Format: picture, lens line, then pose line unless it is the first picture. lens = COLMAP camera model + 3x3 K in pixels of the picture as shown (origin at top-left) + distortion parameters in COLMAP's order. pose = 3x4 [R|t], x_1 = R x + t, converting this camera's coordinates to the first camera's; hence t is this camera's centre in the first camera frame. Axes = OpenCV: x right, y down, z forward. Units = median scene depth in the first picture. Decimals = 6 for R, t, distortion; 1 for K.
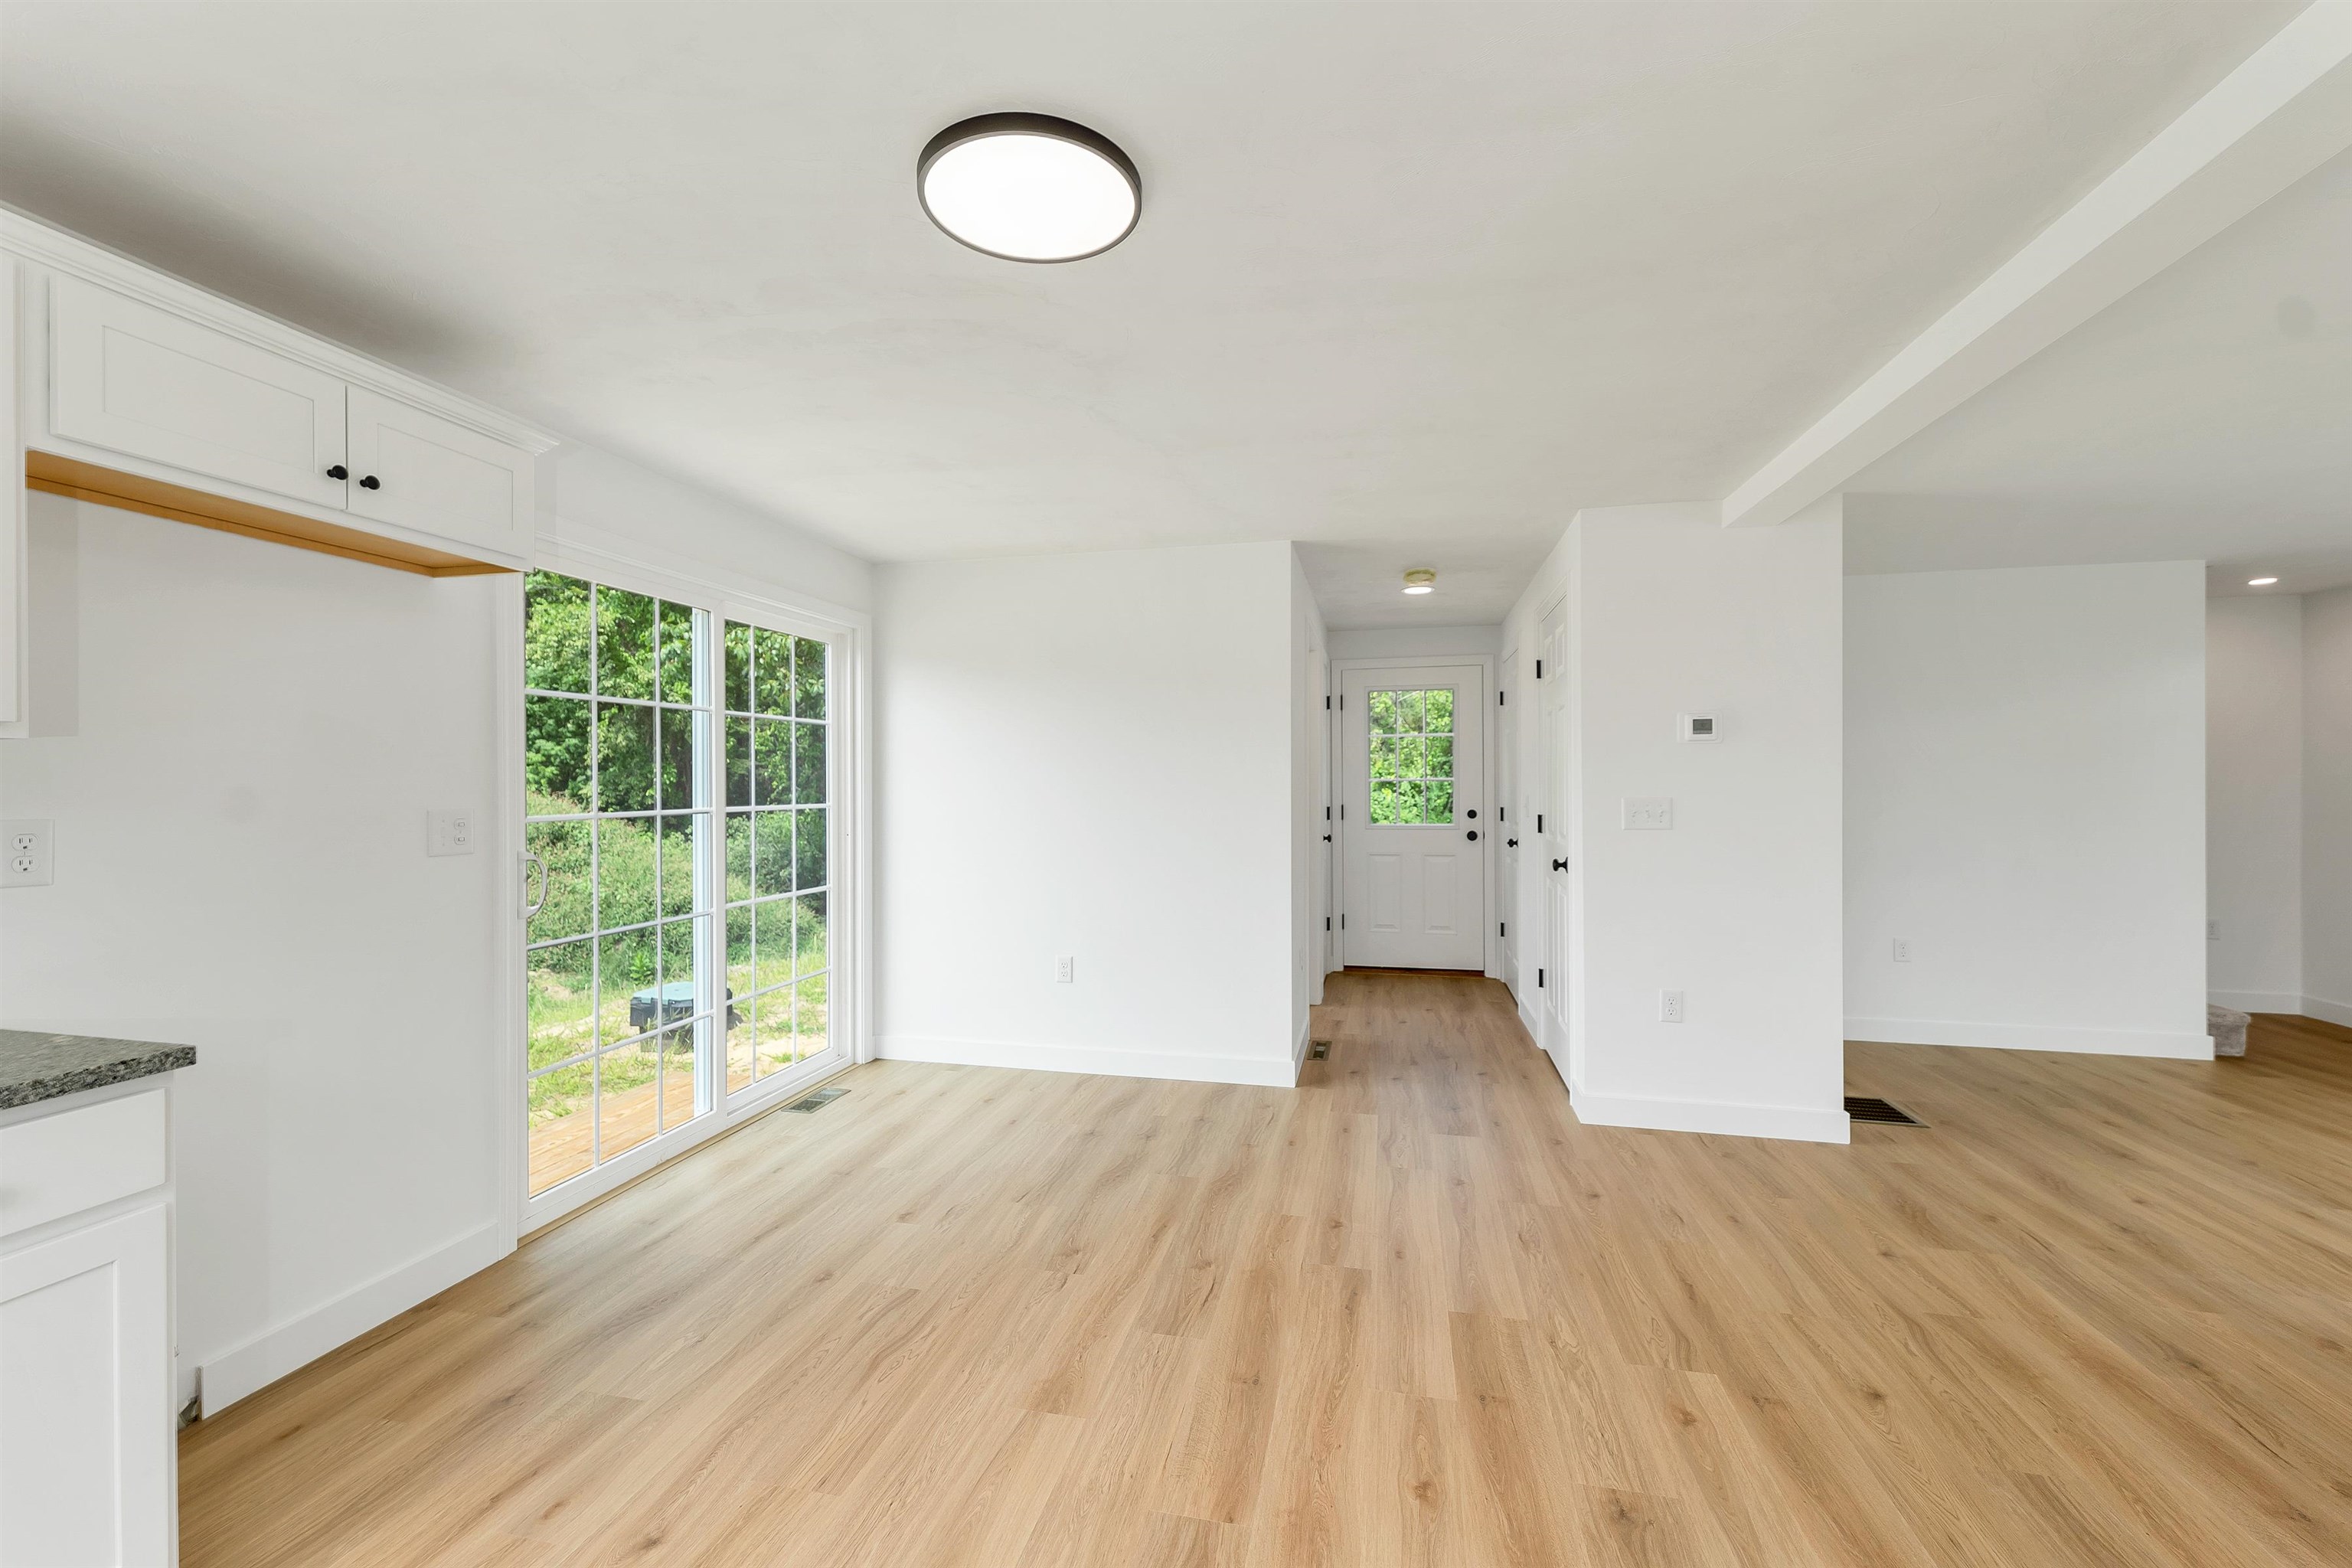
lens RADIAL K [[966.2, 0, 1167.8], [0, 966.2, 784.1], [0, 0, 1]] dist [0.005054, 0.000165]
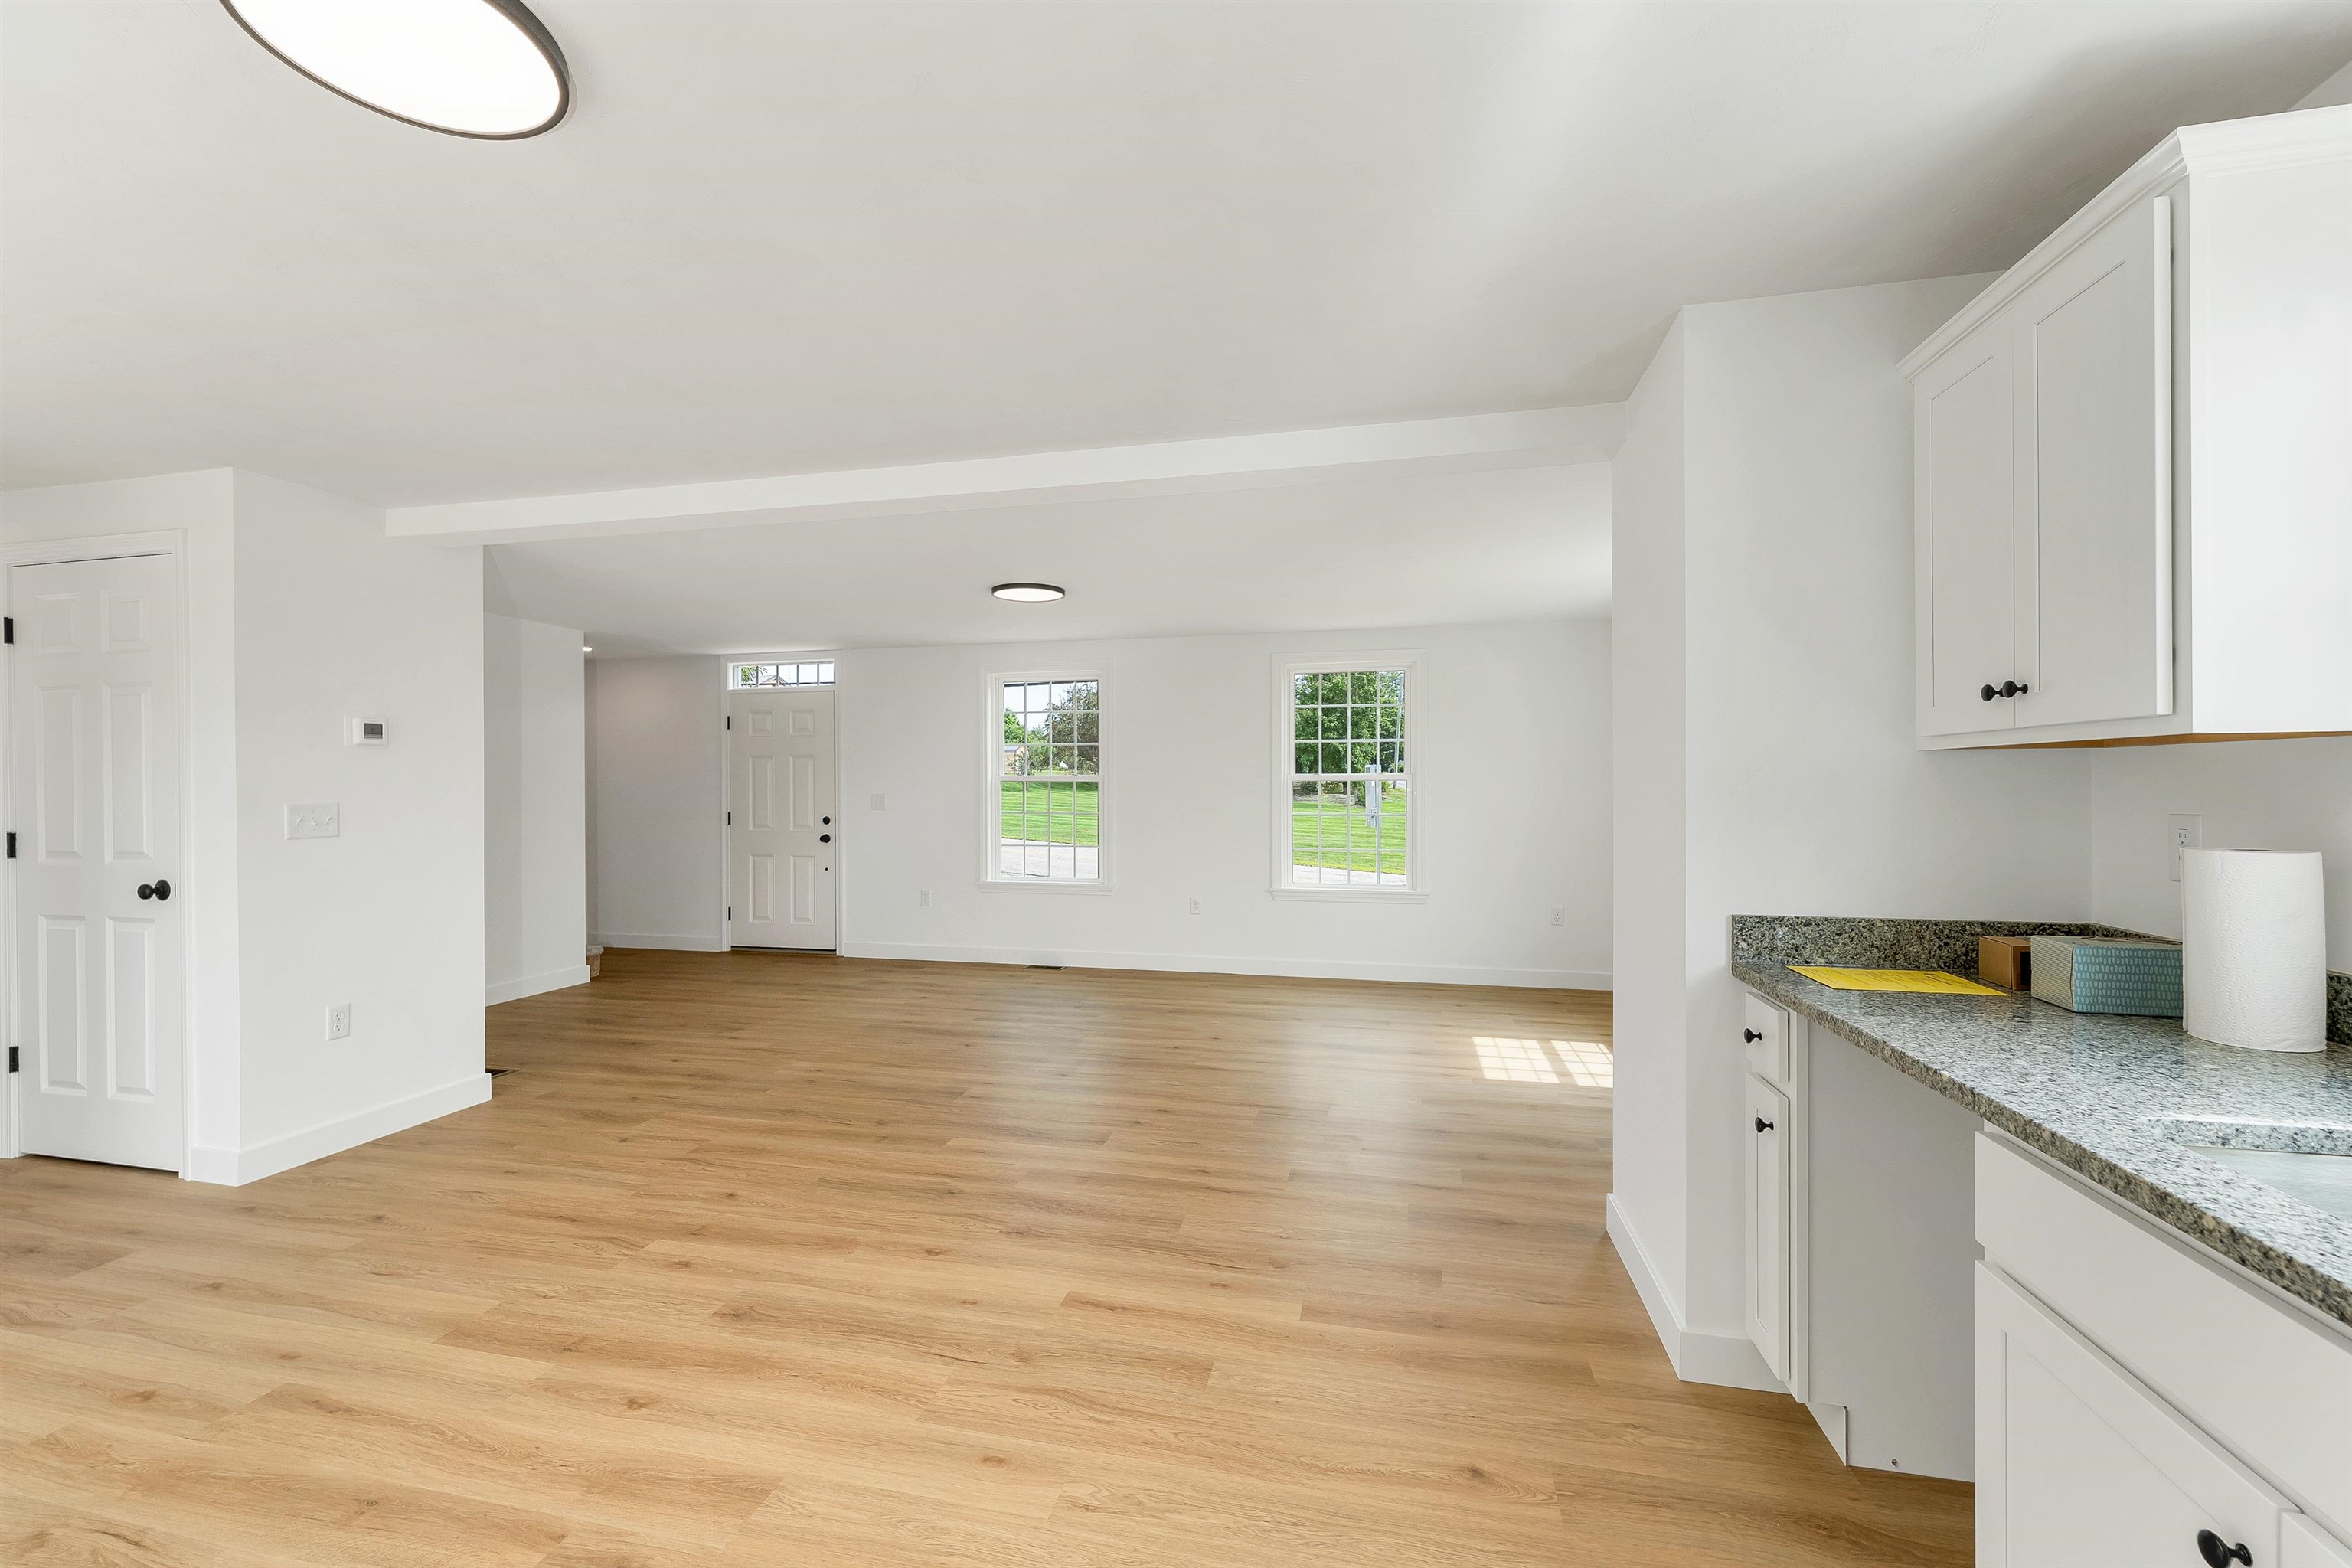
lens RADIAL K [[968.0, 0, 1164.1], [0, 968.0, 786.4], [0, 0, 1]] dist [0.002032, 0.000132]
pose [[0.008492, 0.001094, 0.999963, -0.495337], [0.003671, 0.999993, -0.001125, 0.001889], [-0.999957, 0.003681, 0.008488, 0.205489]]
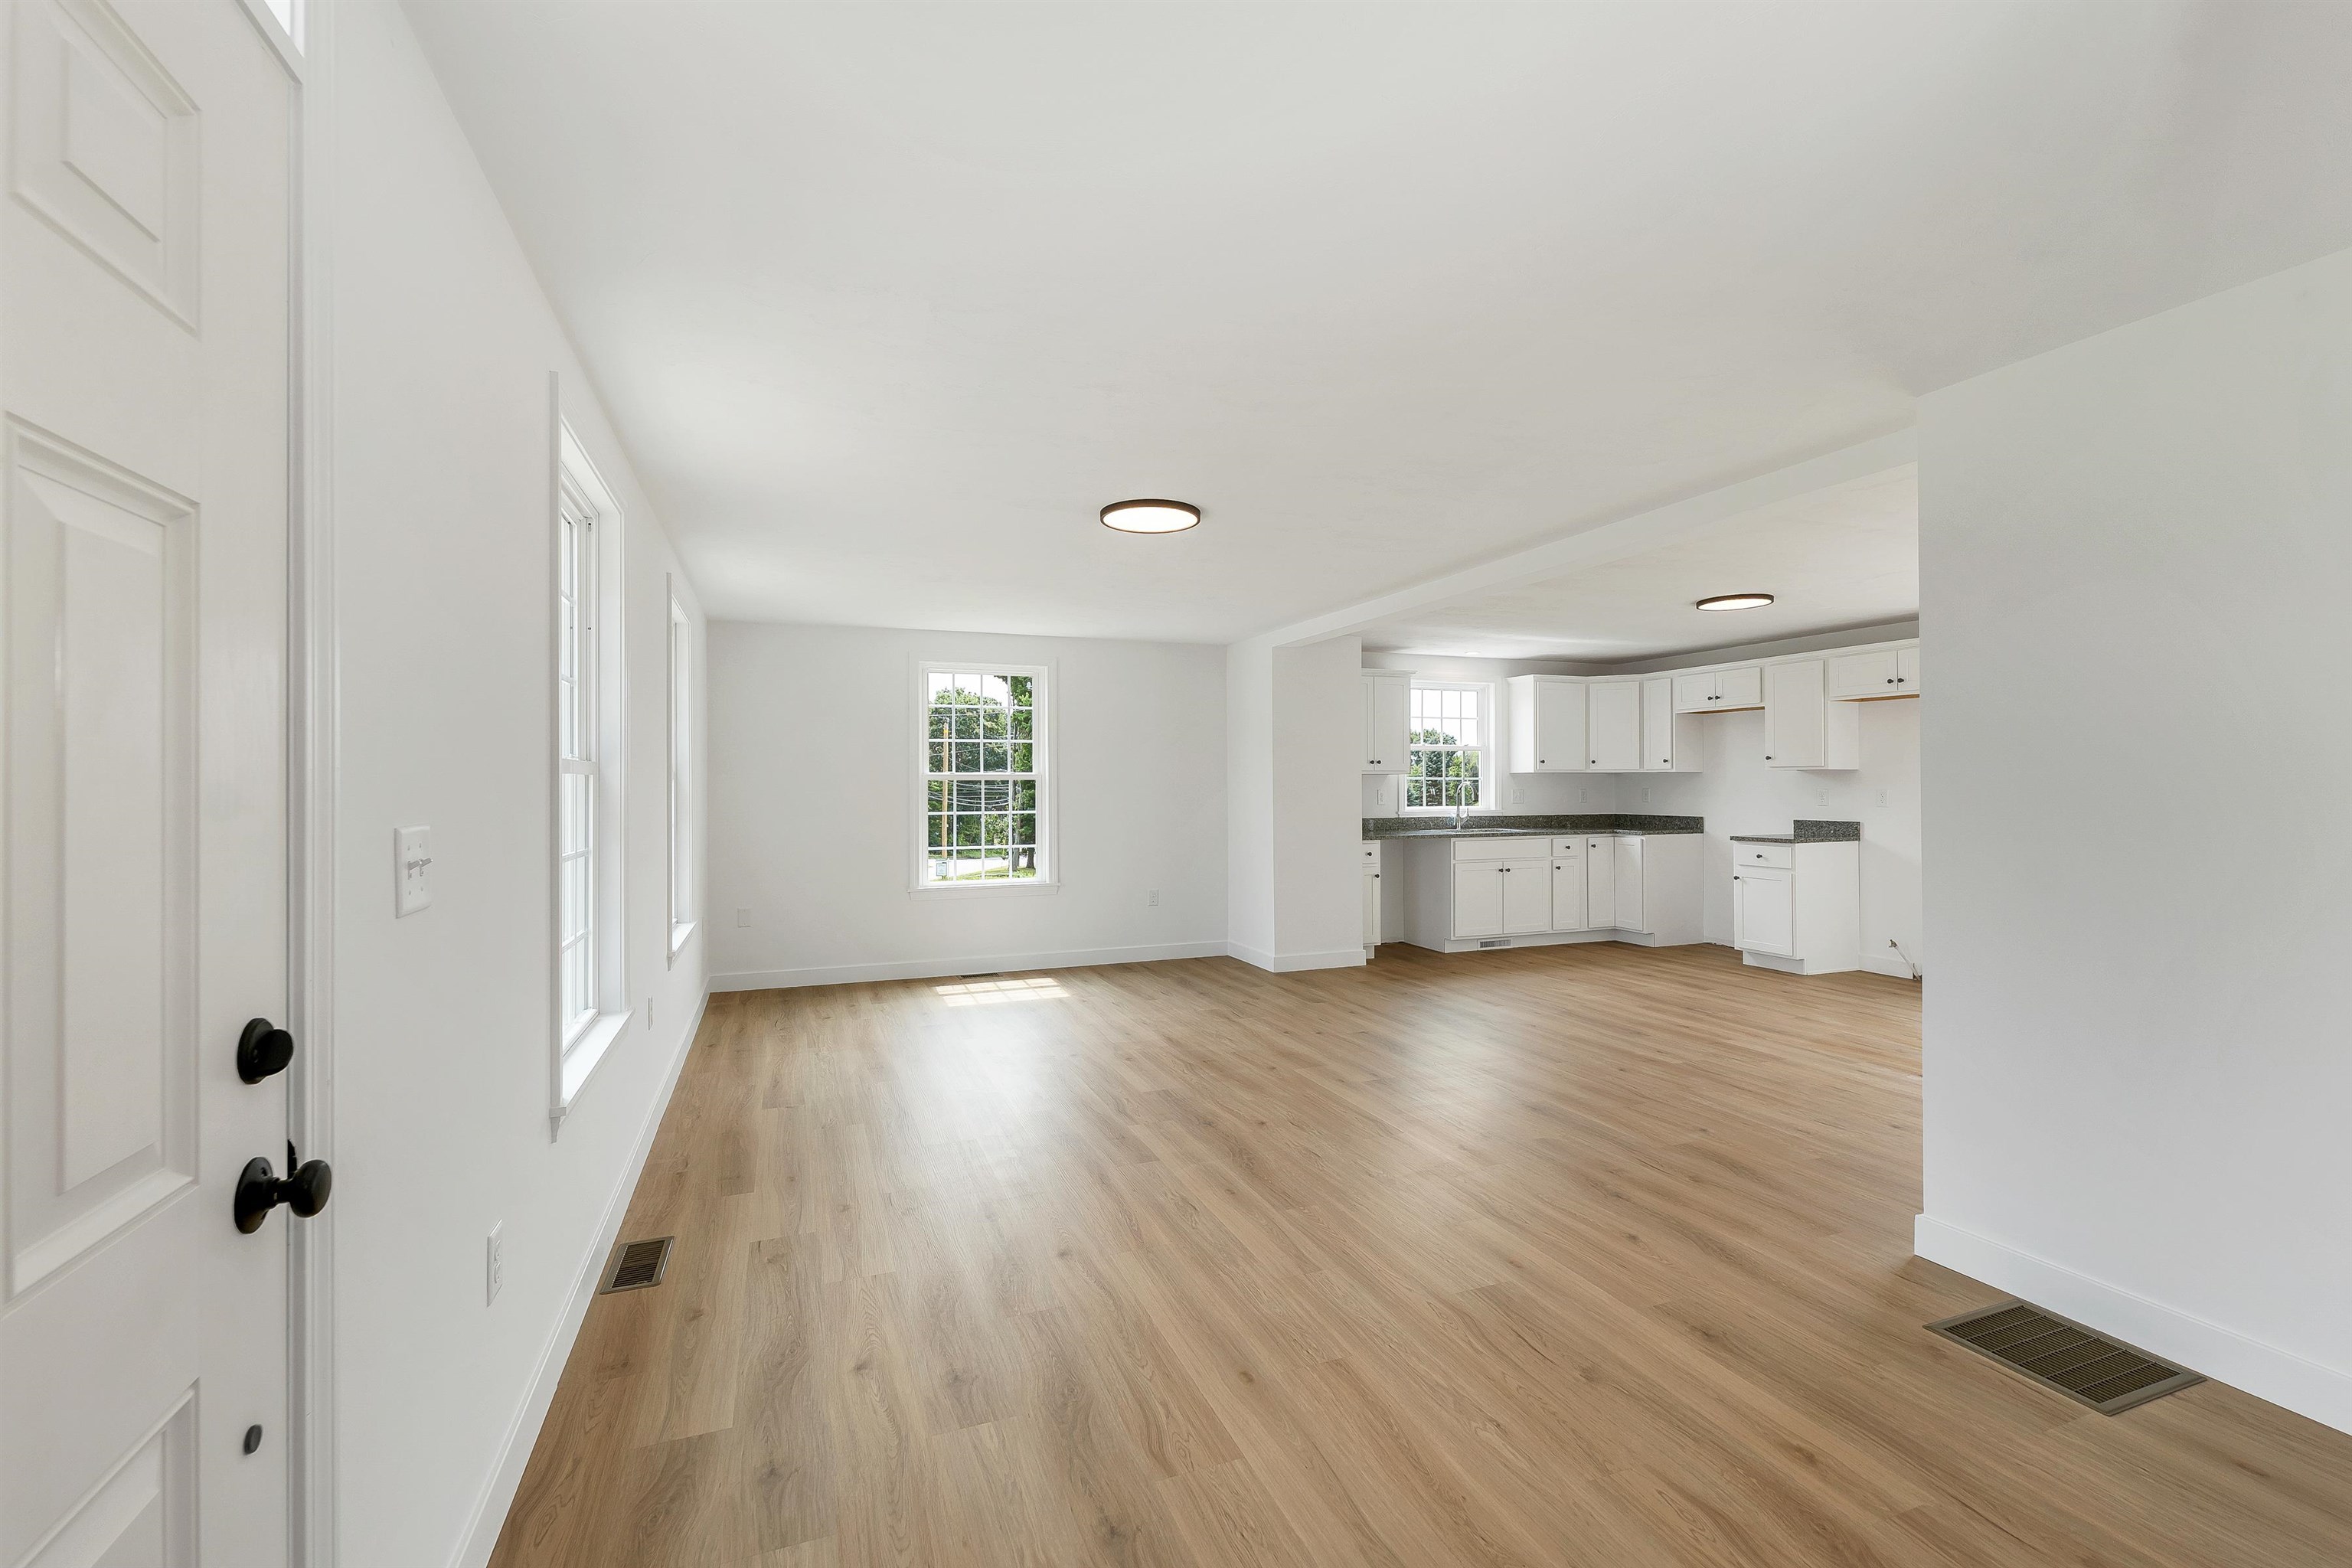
lens RADIAL K [[987.3, 0, 1158.7], [0, 987.3, 774.0], [0, 0, 1]] dist [-0.000233, -0.000054]
pose [[-0.834628, 0.000500, -0.550814, 1.801161], [0.005786, 0.999952, -0.007859, -0.004024], [0.550784, -0.009747, -0.834591, 1.465693]]
